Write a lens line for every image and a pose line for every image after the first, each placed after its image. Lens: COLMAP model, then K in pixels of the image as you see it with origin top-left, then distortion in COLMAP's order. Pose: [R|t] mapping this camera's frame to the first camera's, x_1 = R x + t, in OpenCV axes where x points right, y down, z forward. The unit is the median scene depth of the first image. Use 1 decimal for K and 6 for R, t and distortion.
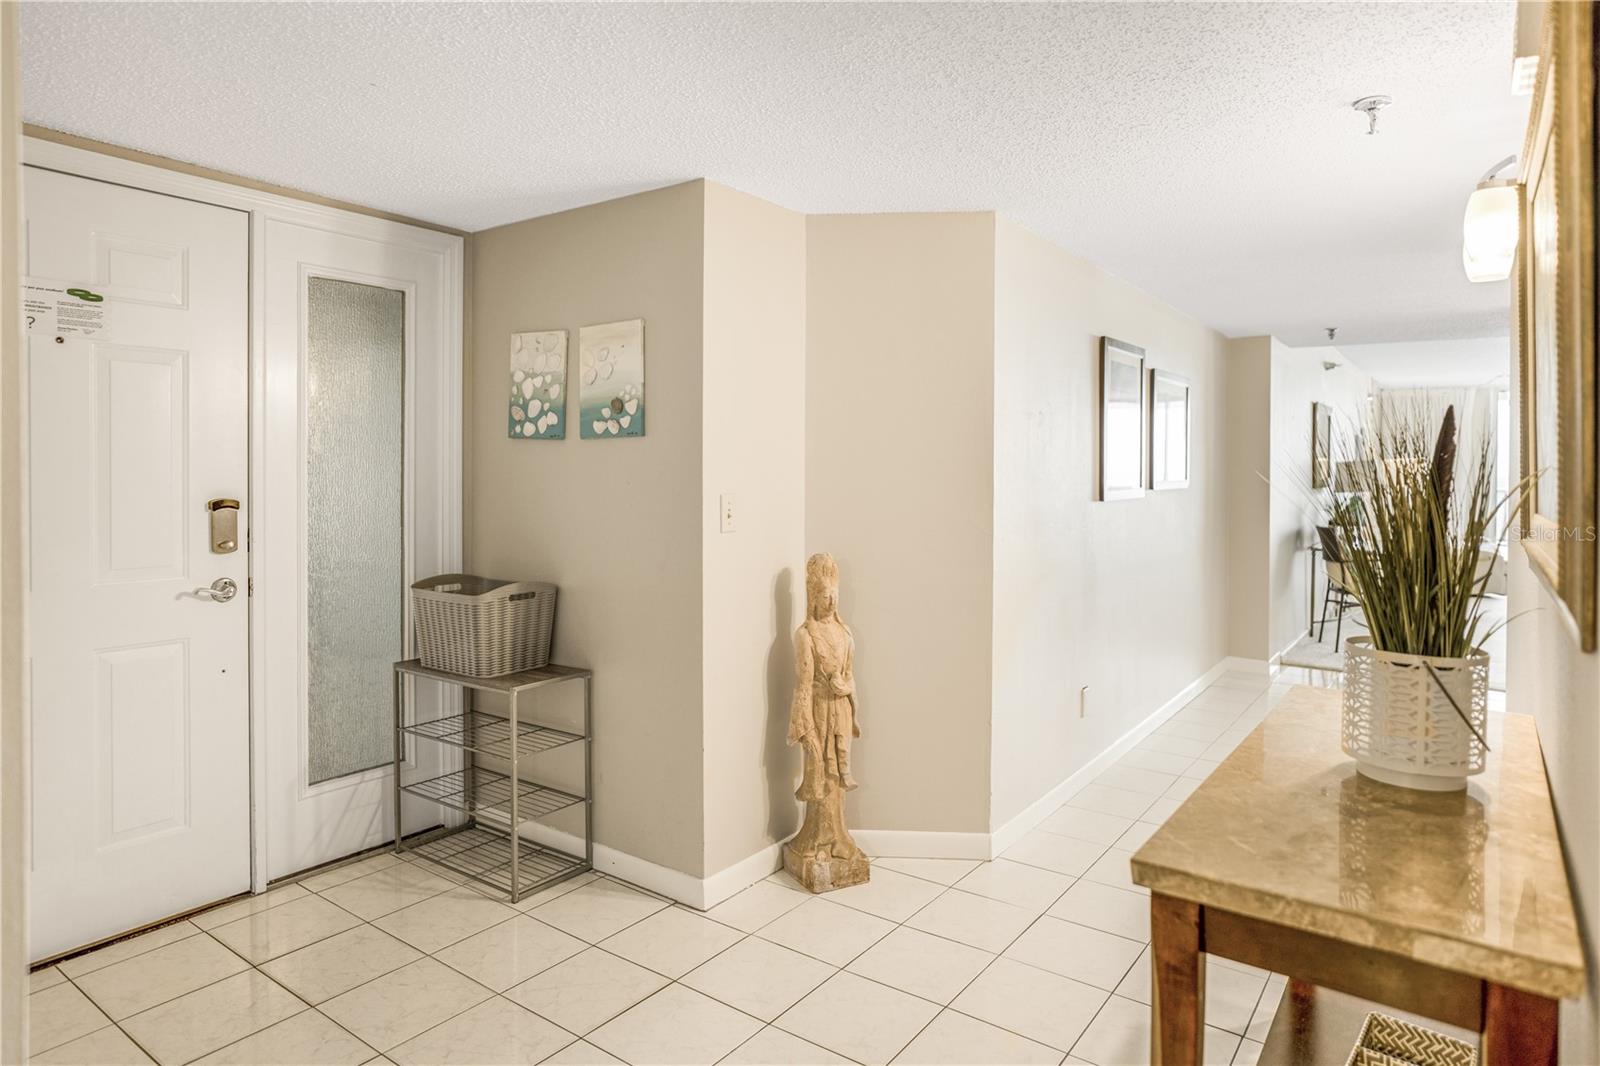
lens RADIAL K [[945.4, 0, 796.1], [0, 945.4, 467.0], [0, 0, 1]] dist [-0.026576, 0.030476]
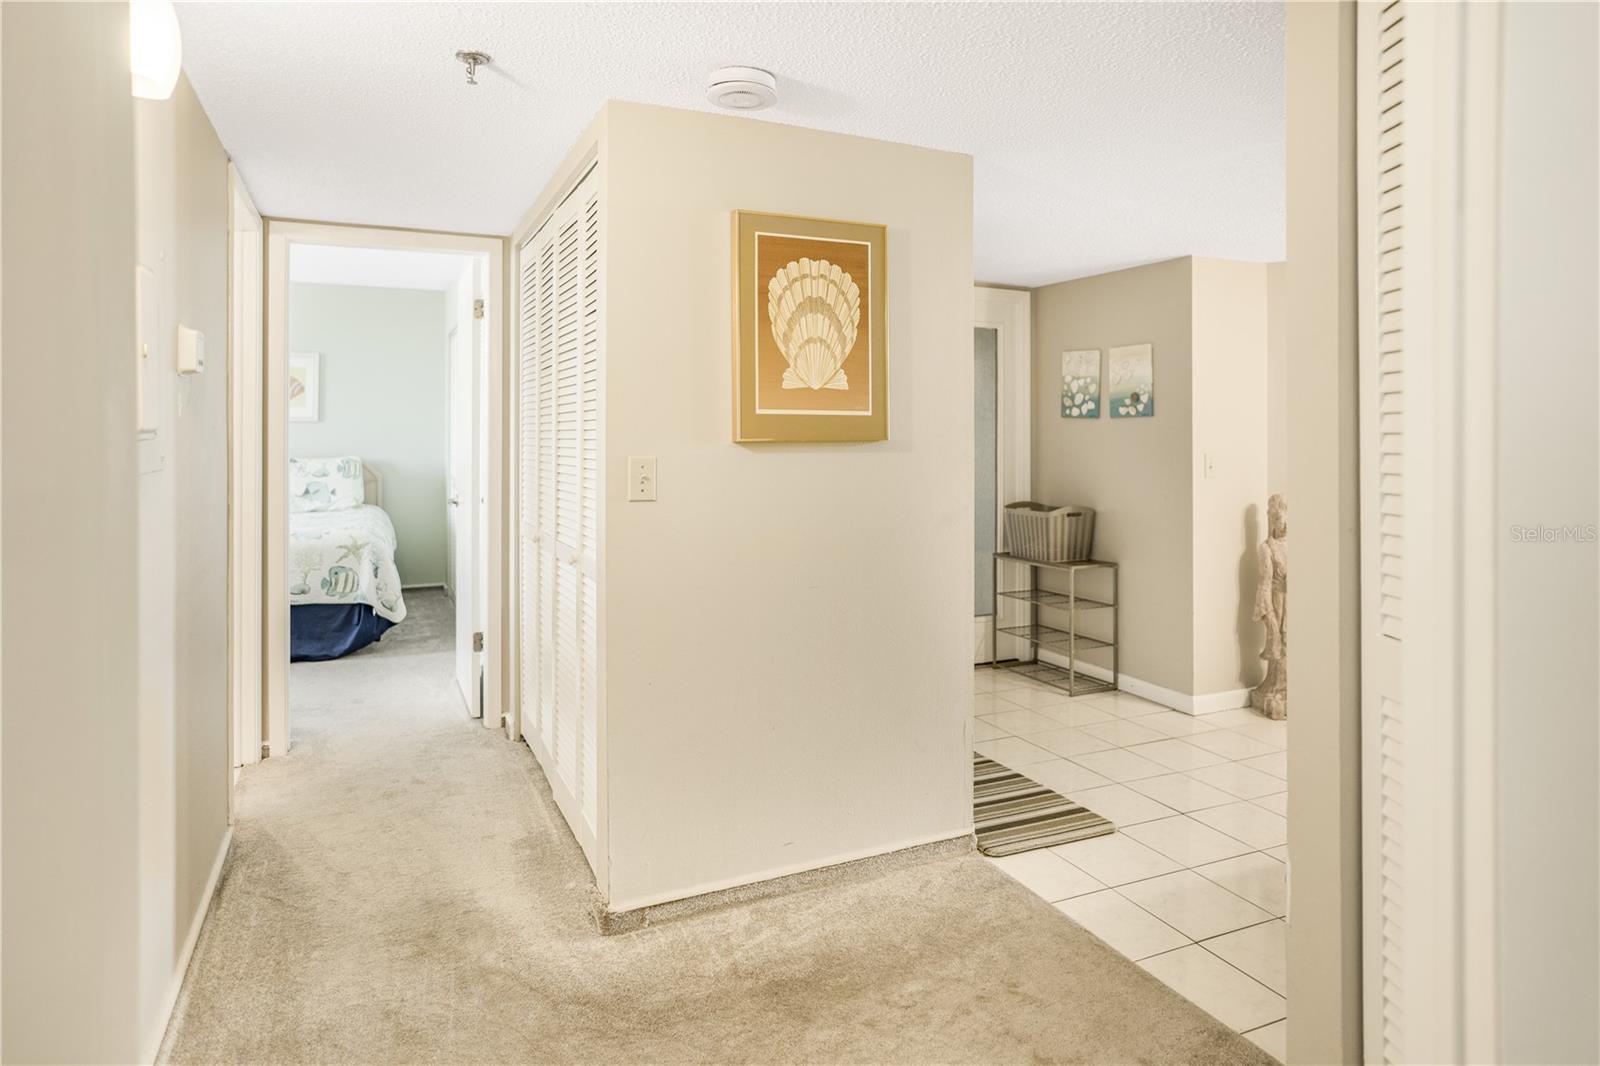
lens RADIAL K [[916.5, 0, 798.2], [0, 916.5, 426.6], [0, 0, 1]] dist [-0.024761, -0.000220]
pose [[0.874307, -0.004592, -0.485352, 0.060388], [0.001562, 0.999977, -0.006648, -0.005669], [0.485371, 0.005055, 0.874294, -0.605704]]
